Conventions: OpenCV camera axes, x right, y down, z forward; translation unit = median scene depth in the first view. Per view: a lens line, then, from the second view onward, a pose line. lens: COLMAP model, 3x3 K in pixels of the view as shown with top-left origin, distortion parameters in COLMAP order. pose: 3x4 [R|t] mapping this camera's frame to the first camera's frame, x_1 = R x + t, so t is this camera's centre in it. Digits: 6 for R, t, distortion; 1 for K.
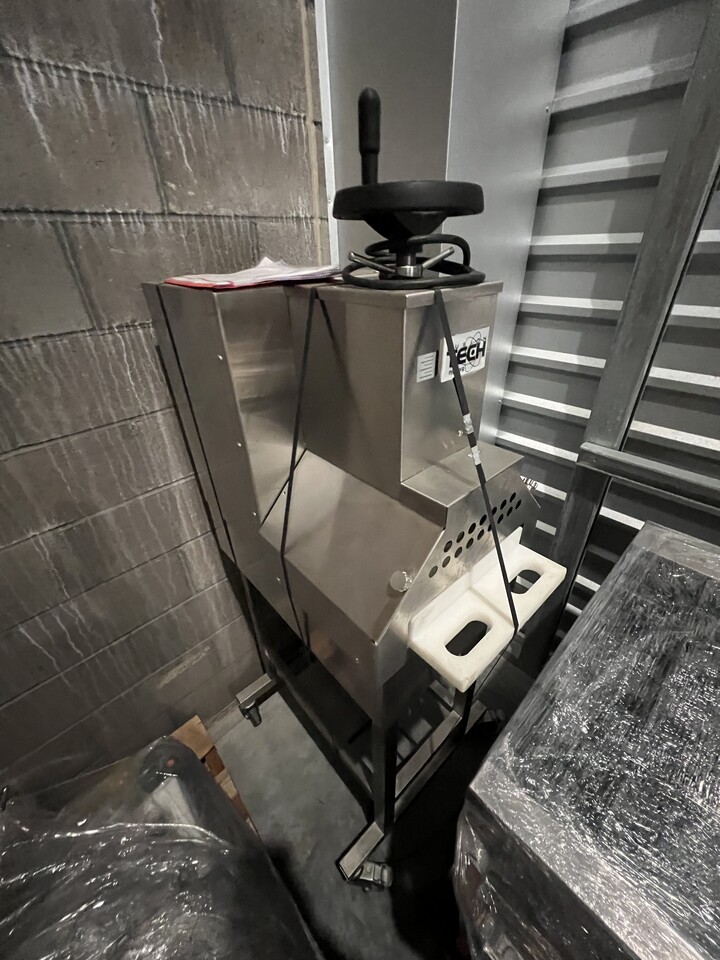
lens RADIAL K [[386.1, 0, 363.5], [0, 386.1, 477.9], [0, 0, 1]] dist [-0.001042, -0.000370]
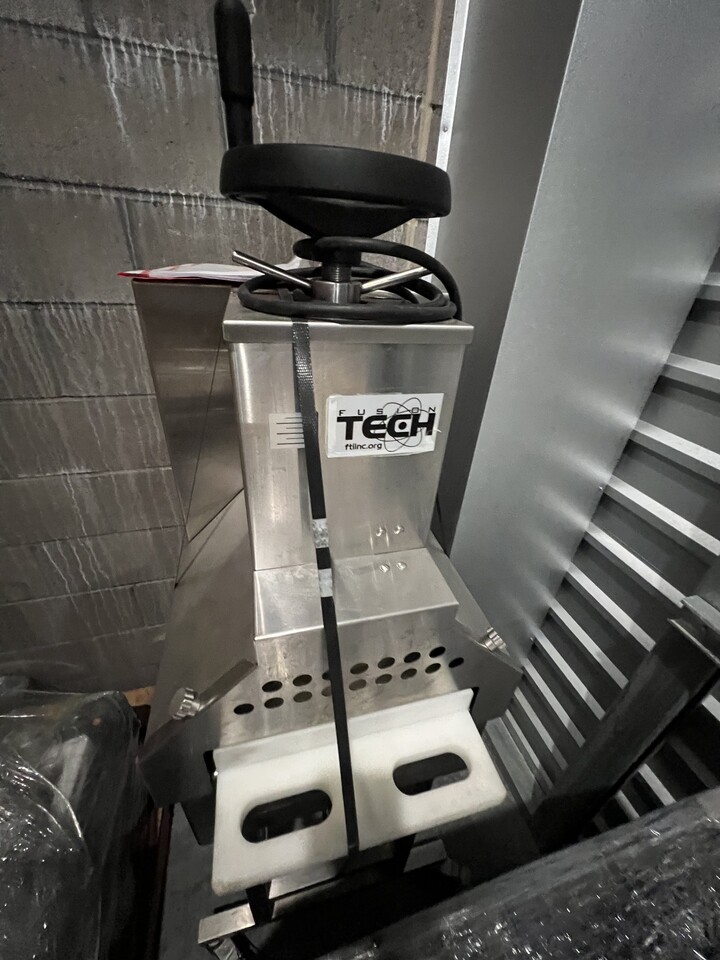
lens RADIAL K [[386.1, 0, 363.5], [0, 386.1, 477.9], [0, 0, 1]] dist [-0.001042, -0.000370]
pose [[0.884392, 0.310115, -0.348825, 0.316491], [-0.315308, 0.947997, 0.043381, -0.165671], [0.344138, 0.071621, 0.936183, 0.251854]]
